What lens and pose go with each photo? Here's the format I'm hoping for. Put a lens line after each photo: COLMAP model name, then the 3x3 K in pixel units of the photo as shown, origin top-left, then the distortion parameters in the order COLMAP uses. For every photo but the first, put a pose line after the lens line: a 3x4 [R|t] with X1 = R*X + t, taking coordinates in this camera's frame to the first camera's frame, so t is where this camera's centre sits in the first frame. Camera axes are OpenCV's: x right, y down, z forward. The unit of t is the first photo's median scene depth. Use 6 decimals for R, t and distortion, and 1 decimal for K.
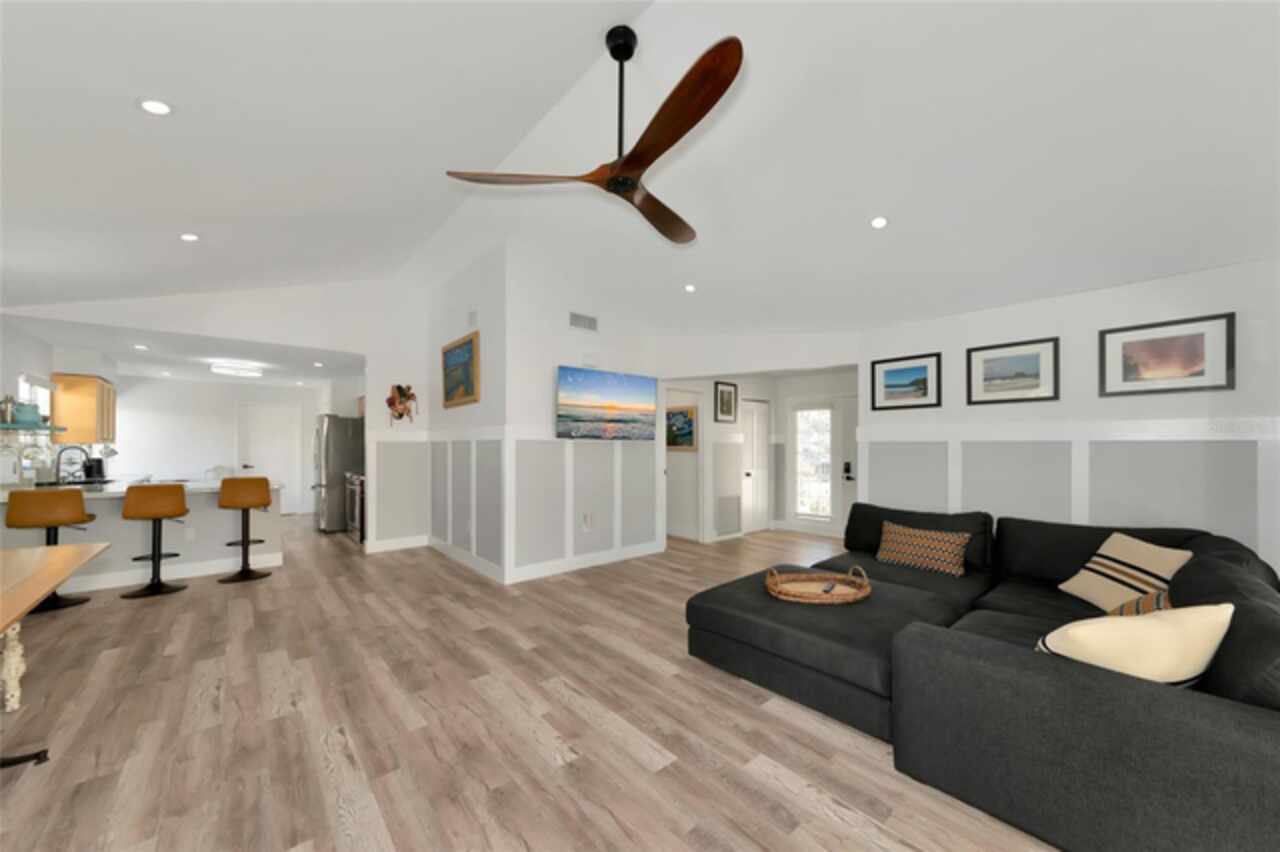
lens RADIAL K [[471.7, 0, 638.9], [0, 471.7, 446.1], [0, 0, 1]] dist [0.007510, 0.000497]
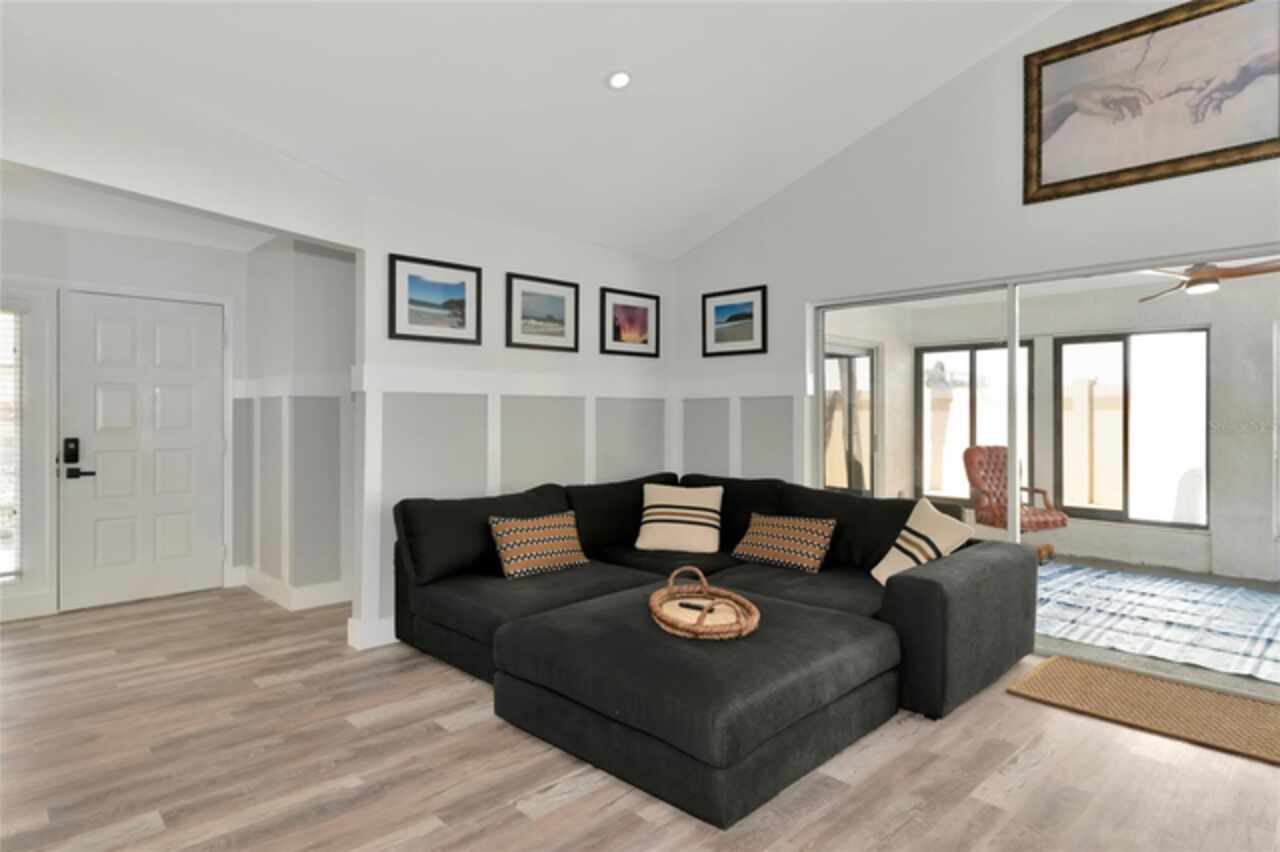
lens RADIAL K [[732.2, 0, 644.6], [0, 732.2, 415.6], [0, 0, 1]] dist [0.032906, 0.002488]
pose [[-0.081968, -0.012727, 0.996554, -0.872998], [-0.002376, 0.999918, 0.012575, 0.012519], [-0.996632, -0.001337, -0.081991, 1.574848]]
